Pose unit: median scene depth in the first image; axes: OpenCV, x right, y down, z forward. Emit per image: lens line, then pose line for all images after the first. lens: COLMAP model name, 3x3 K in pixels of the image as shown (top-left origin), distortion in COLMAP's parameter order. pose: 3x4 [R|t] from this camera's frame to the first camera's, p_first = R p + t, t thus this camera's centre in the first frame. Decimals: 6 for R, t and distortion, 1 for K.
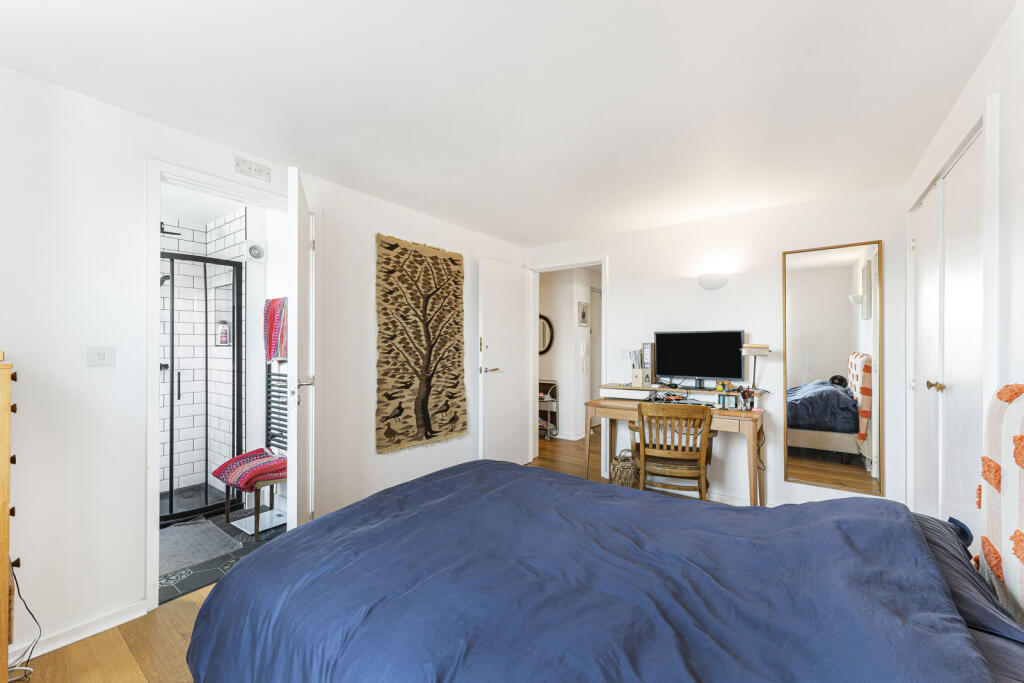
lens RADIAL K [[415.0, 0, 512.0], [0, 415.0, 341.5], [0, 0, 1]] dist [0.001458, 0.000063]
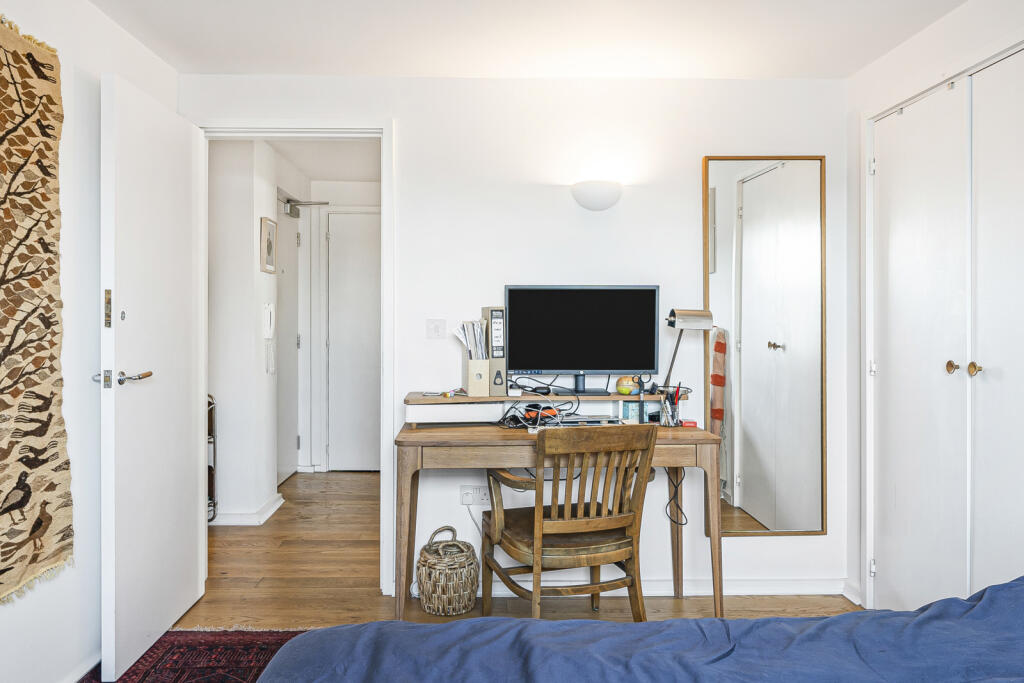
lens RADIAL K [[775.1, 0, 512.0], [0, 775.1, 312.2], [0, 0, 1]] dist [-0.007517, -0.003885]
pose [[0.785863, 0.001382, 0.618399, -0.230493], [-0.004800, 0.999981, 0.003865, 0.006166], [-0.618382, -0.006005, 0.785855, 0.257920]]
